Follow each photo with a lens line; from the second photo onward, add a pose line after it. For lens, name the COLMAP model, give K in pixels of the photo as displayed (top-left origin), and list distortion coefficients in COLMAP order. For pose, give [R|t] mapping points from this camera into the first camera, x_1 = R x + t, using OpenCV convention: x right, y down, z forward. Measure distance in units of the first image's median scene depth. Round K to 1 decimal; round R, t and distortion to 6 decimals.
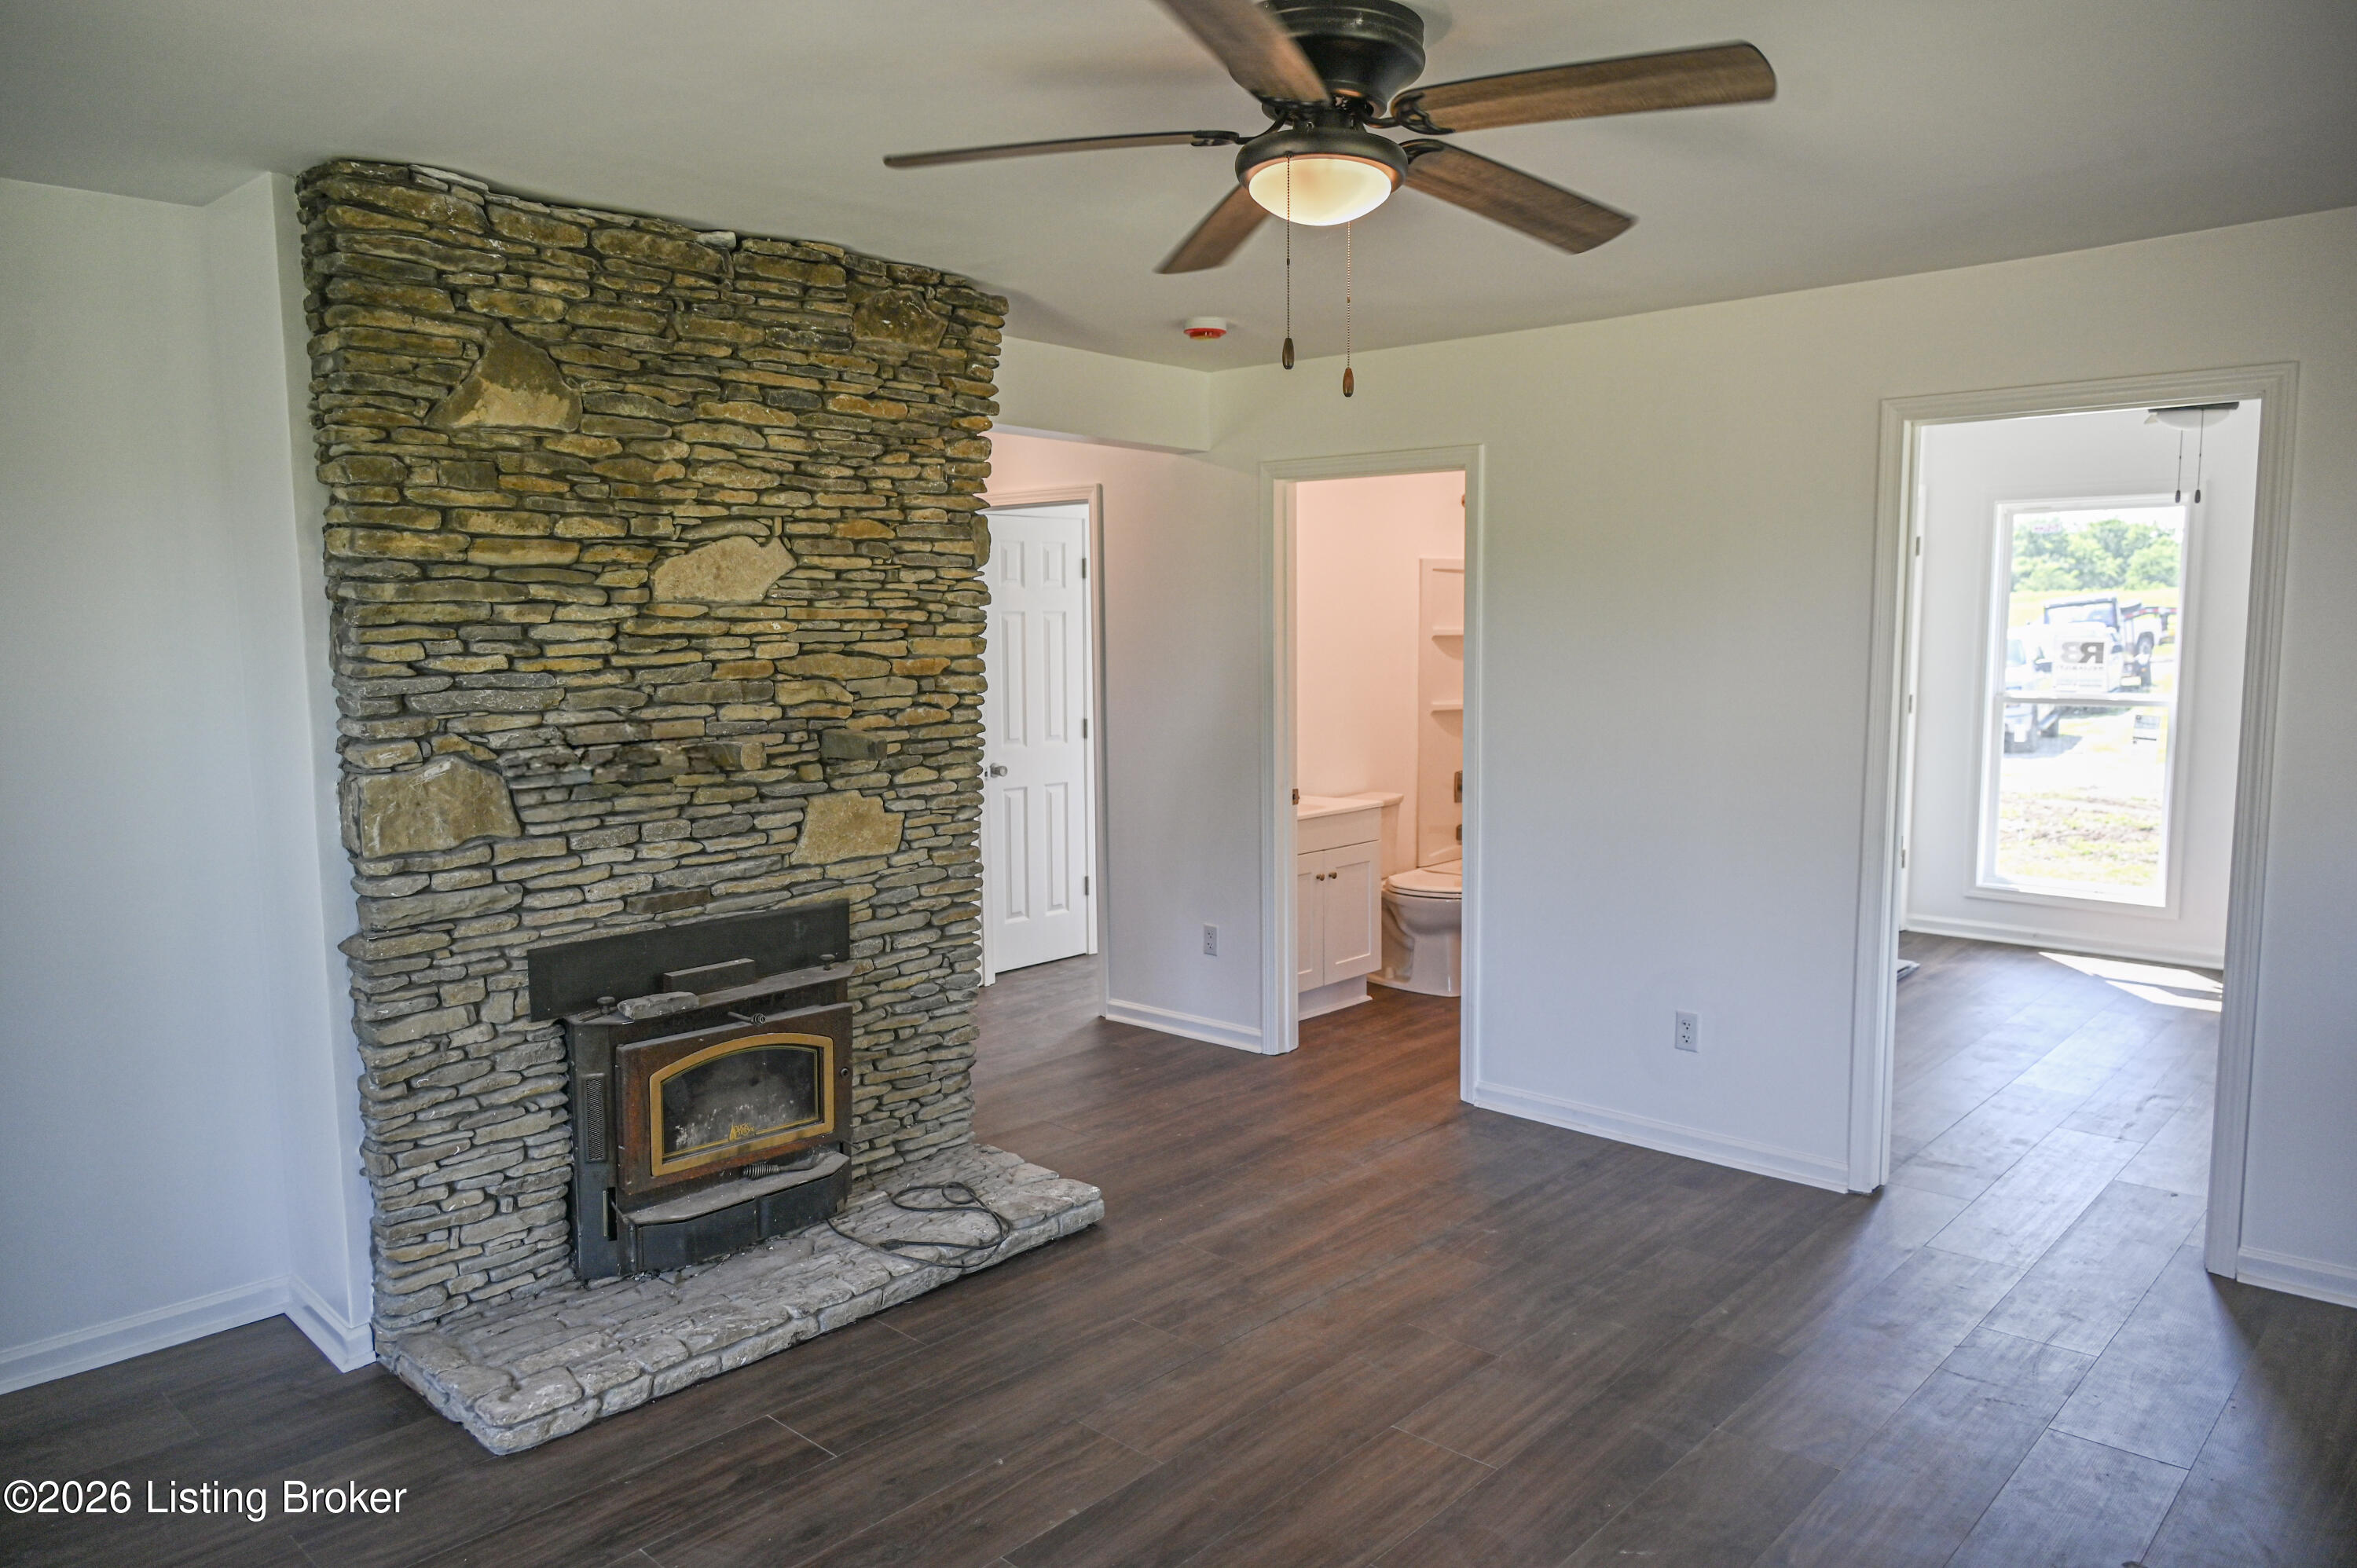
lens RADIAL K [[1563.9, 0, 1161.2], [0, 1563.9, 782.7], [0, 0, 1]] dist [0.000138, -0.000351]
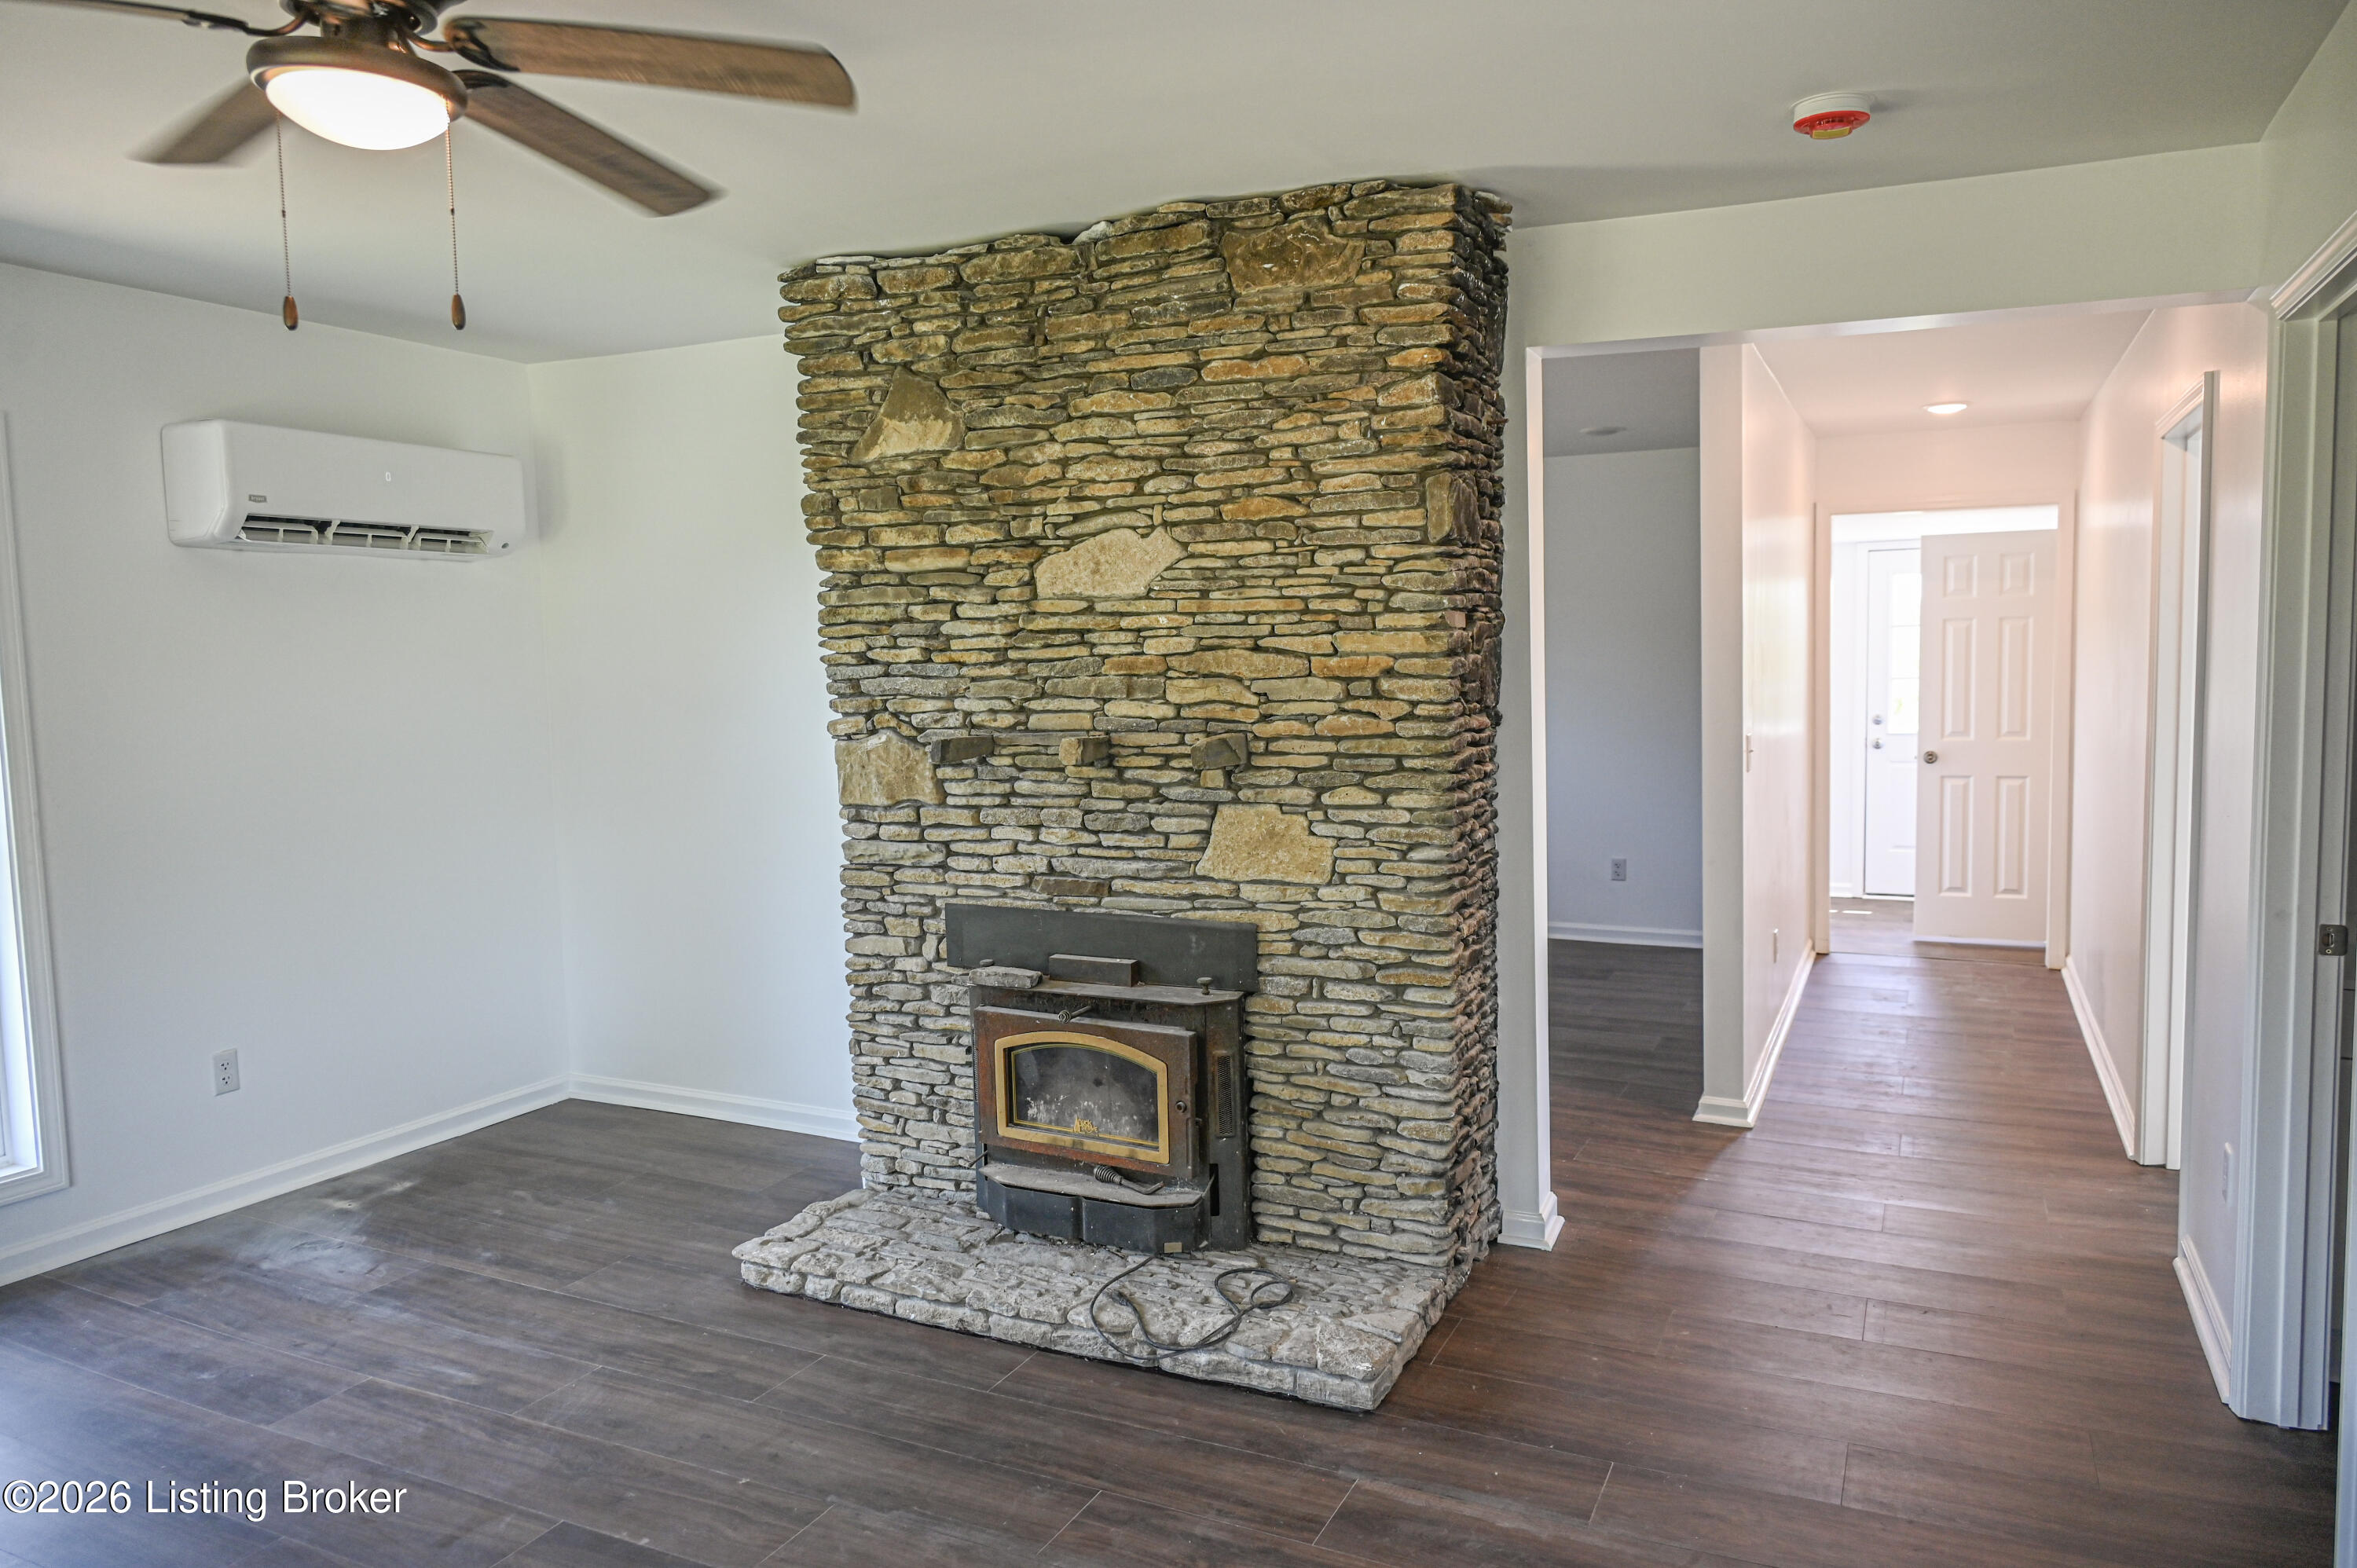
lens RADIAL K [[1563.9, 0, 1171.4], [0, 1563.9, 783.6], [0, 0, 1]] dist [0.000138, -0.000351]
pose [[0.304874, 0.082038, -0.948853, 0.702726], [-0.087971, 0.994450, 0.057715, -0.059604], [0.948321, 0.065876, 0.310399, 0.755079]]
